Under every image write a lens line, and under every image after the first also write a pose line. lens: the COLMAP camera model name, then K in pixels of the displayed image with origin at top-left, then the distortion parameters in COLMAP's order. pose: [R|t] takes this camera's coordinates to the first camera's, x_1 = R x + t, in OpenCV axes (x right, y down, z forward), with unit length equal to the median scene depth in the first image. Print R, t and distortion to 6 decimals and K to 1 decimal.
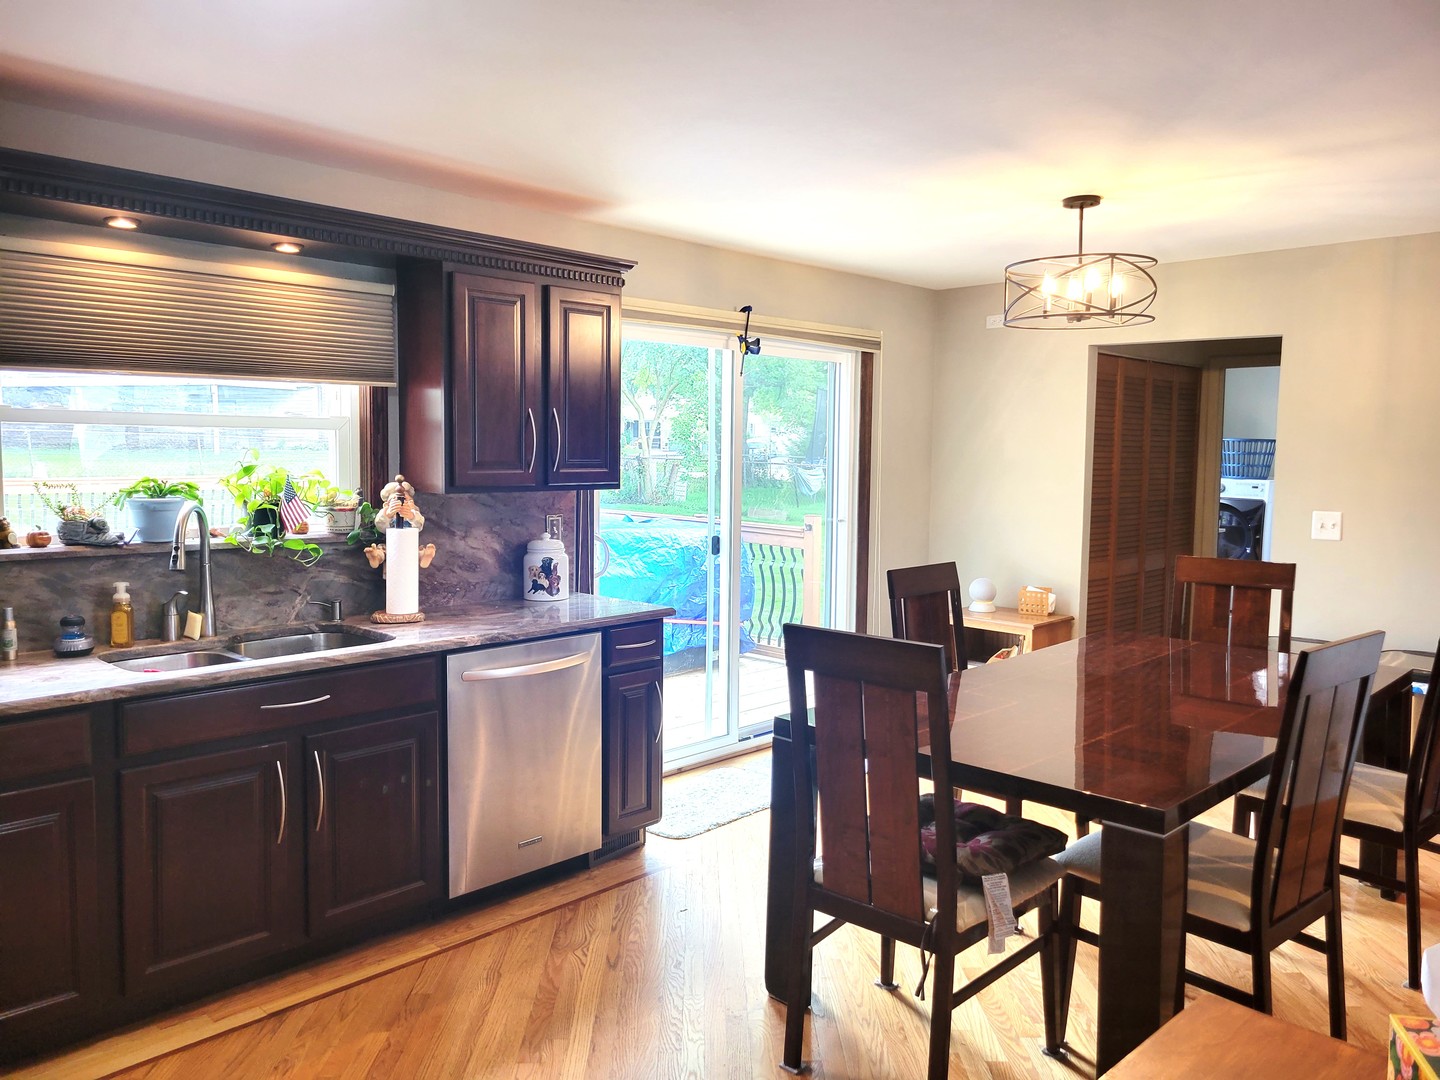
lens RADIAL K [[1072.2, 0, 731.1], [0, 1072.2, 530.3], [0, 0, 1]] dist [0.056709, -0.032478]
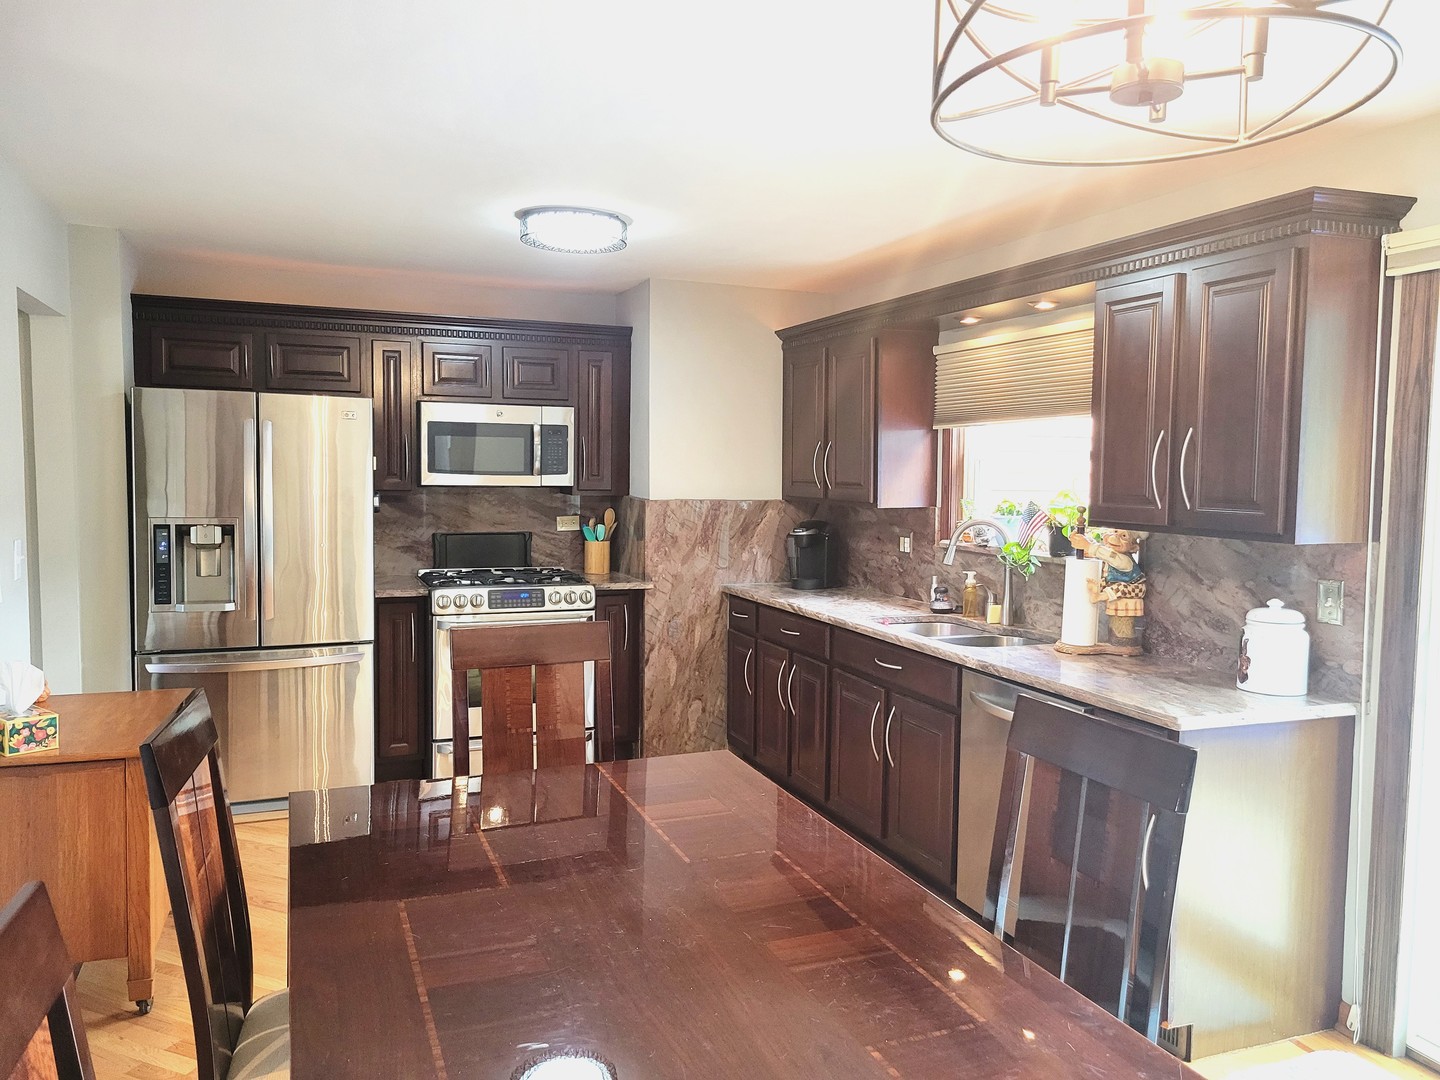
lens RADIAL K [[1072.2, 0, 716.3], [0, 1072.2, 538.8], [0, 0, 1]] dist [0.056709, -0.032478]
pose [[-0.406877, 0.051189, -0.912048, 0.796788], [-0.086494, 0.991784, 0.094250, -0.091753], [0.909379, 0.117235, -0.399106, 1.177108]]
